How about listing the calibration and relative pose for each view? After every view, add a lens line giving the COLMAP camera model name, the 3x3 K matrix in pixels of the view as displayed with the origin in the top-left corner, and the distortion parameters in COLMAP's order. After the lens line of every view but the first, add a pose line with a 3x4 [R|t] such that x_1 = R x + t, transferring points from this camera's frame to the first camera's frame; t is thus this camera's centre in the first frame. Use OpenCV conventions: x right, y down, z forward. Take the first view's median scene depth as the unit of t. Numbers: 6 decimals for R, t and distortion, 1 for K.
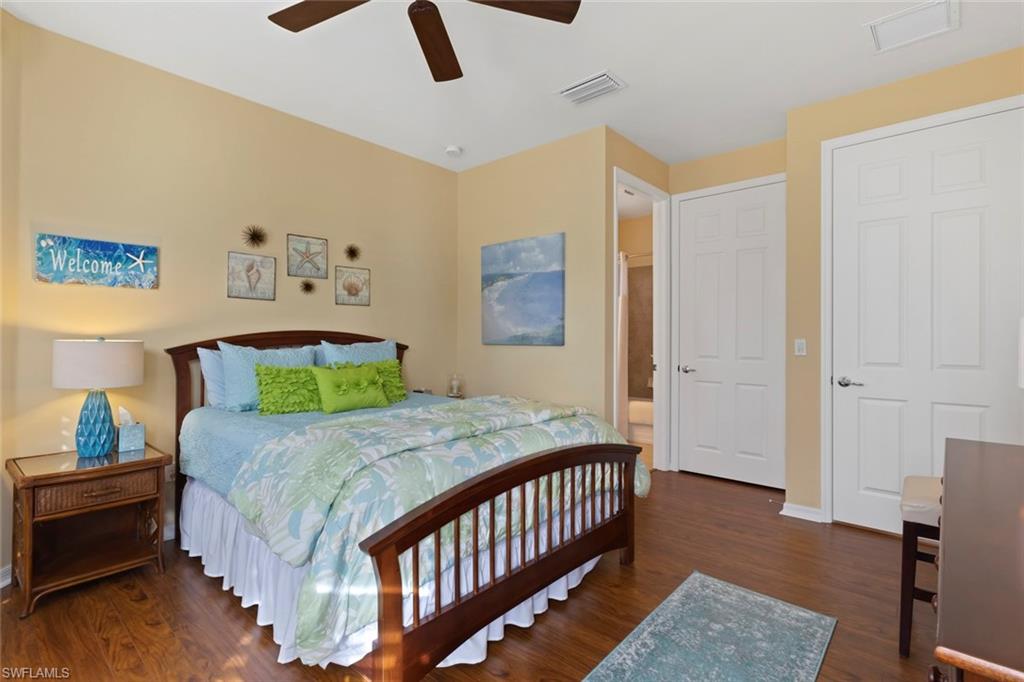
lens RADIAL K [[471.4, 0, 515.5], [0, 471.4, 337.2], [0, 0, 1]] dist [-0.000934, -0.000631]
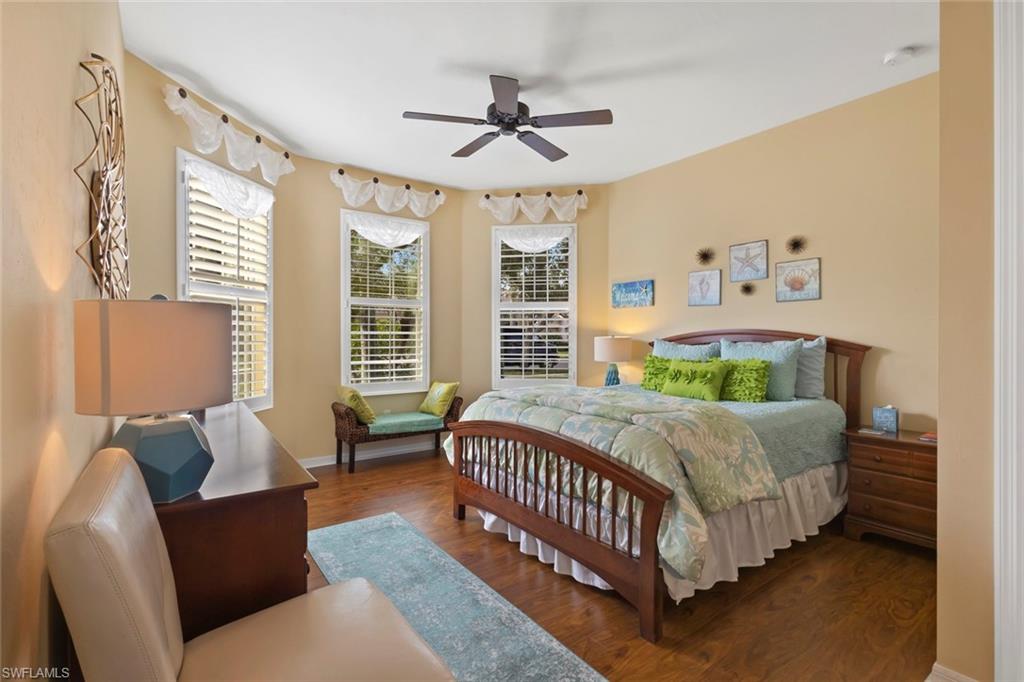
lens RADIAL K [[471.4, 0, 512.8], [0, 471.4, 346.7], [0, 0, 1]] dist [-0.000934, -0.000631]
pose [[-0.219092, 0.020470, -0.975489, 0.800024], [-0.003979, 0.999753, 0.021872, 0.005212], [0.975696, 0.008673, -0.218957, 0.765484]]
